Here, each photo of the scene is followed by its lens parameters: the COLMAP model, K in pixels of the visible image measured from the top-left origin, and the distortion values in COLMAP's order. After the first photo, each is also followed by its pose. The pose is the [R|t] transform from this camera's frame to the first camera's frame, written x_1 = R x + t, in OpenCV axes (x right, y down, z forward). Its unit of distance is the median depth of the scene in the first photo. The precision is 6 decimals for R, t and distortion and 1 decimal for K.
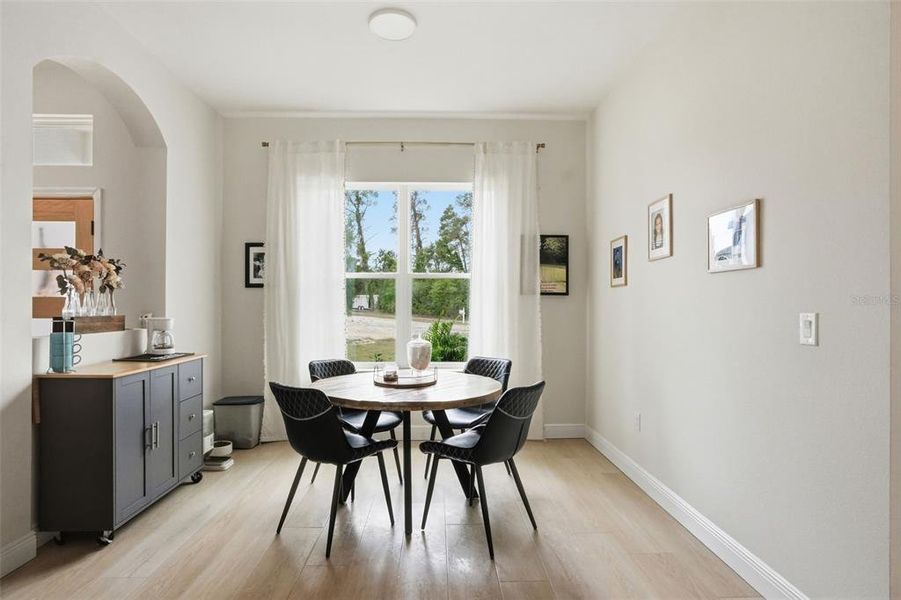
lens RADIAL K [[479.1, 0, 447.3], [0, 479.1, 303.2], [0, 0, 1]] dist [-0.022388, 0.003383]
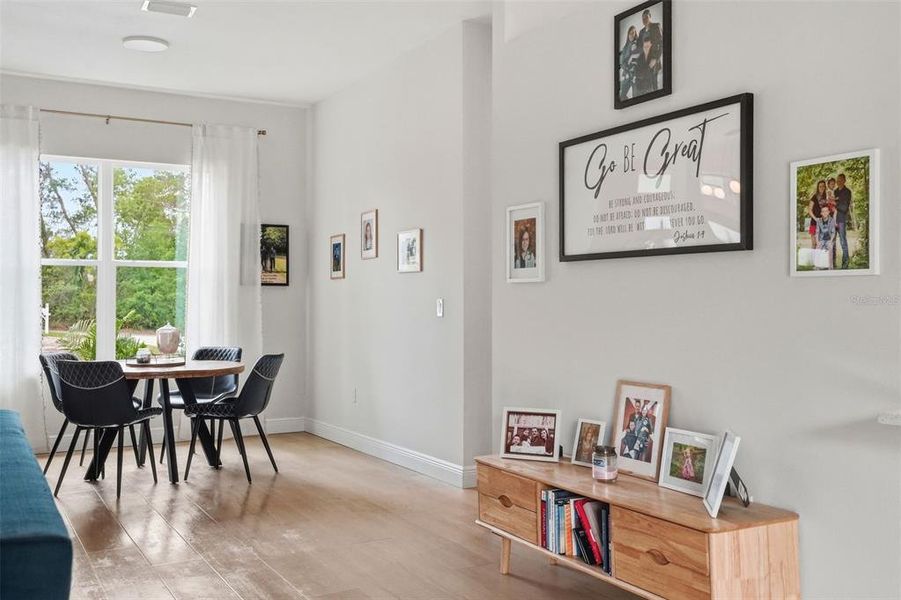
lens RADIAL K [[862.5, 0, 456.9], [0, 862.5, 295.1], [0, 0, 1]] dist [0.027999, 0.000000]
pose [[0.885761, 0.001248, 0.464139, -0.277877], [-0.000448, 0.999998, -0.001834, 0.004920], [-0.464141, 0.001417, 0.885760, -0.769173]]
